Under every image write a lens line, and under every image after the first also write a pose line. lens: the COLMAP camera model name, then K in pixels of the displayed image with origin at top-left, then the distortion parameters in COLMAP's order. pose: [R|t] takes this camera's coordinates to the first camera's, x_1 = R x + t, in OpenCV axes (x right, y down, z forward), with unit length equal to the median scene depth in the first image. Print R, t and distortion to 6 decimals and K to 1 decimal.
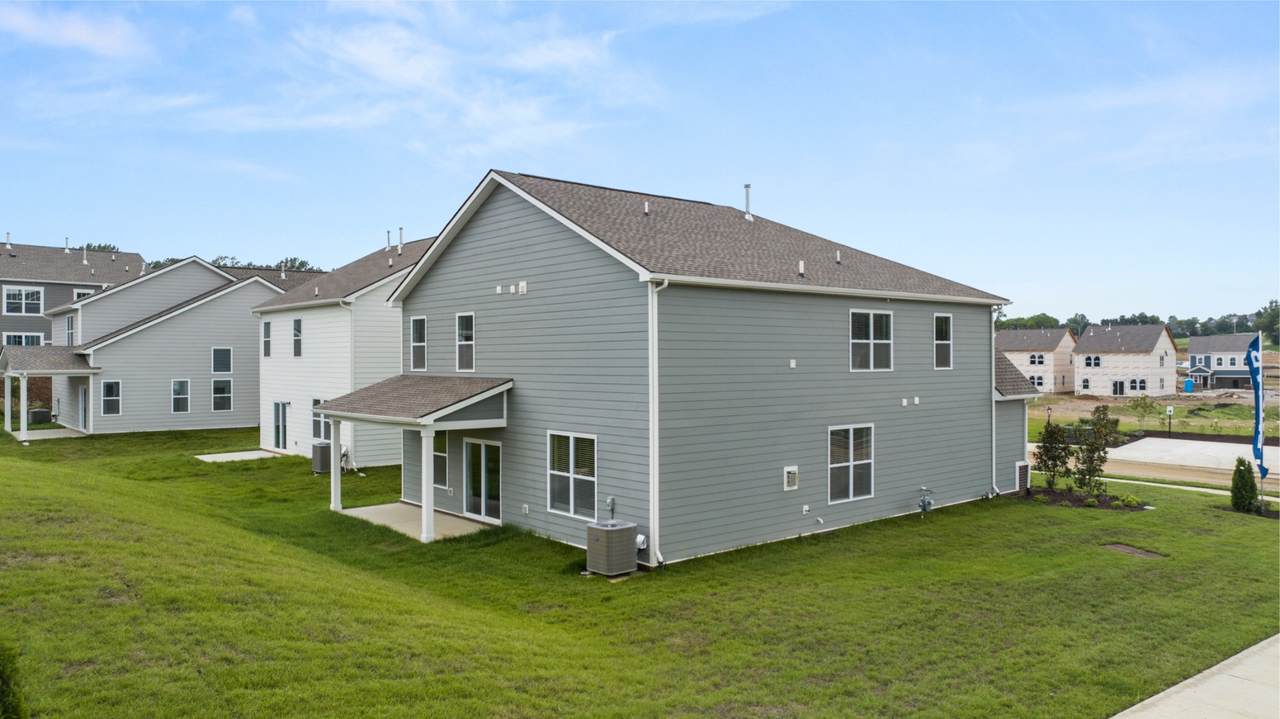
lens RADIAL K [[910.0, 0, 637.9], [0, 910.0, 358.7], [0, 0, 1]] dist [-0.057612, 0.069737]
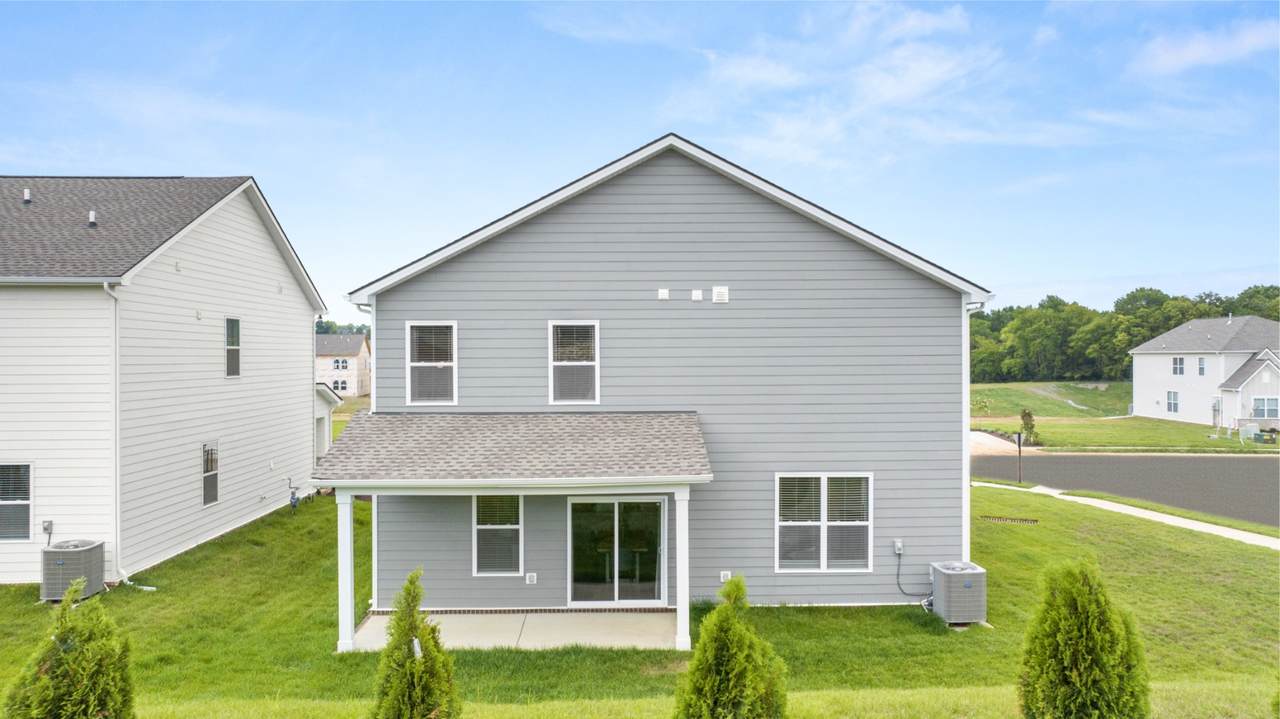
lens RADIAL K [[910.0, 0, 637.7], [0, 910.0, 358.8], [0, 0, 1]] dist [-0.057612, 0.069737]
pose [[0.628573, -0.000644, 0.777750, -0.721633], [0.001727, 0.999998, -0.000568, -0.020896], [-0.777749, 0.001700, 0.628573, 0.523046]]
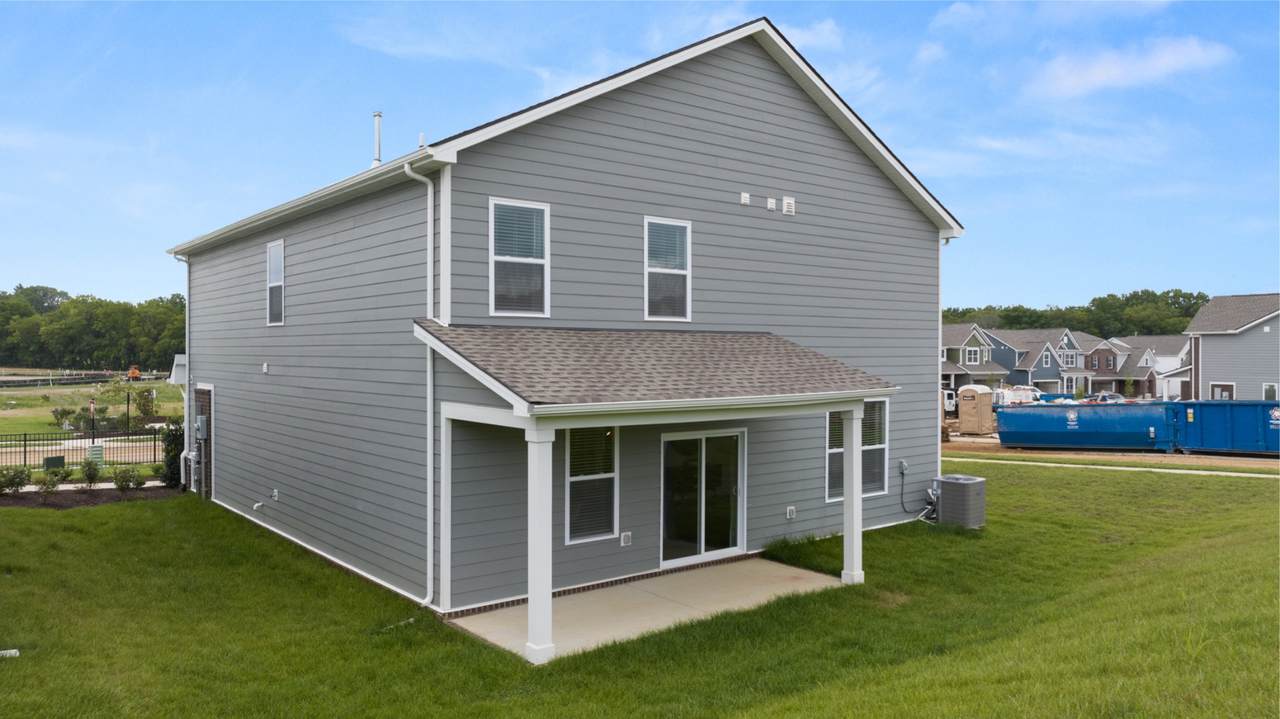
lens RADIAL K [[910.0, 0, 640.2], [0, 910.0, 364.1], [0, 0, 1]] dist [-0.057612, 0.069737]
pose [[0.029413, -0.010348, 0.999514, -0.785536], [-0.000494, 0.999946, 0.010367, 0.036594], [-0.999567, -0.000799, 0.029407, 1.015744]]
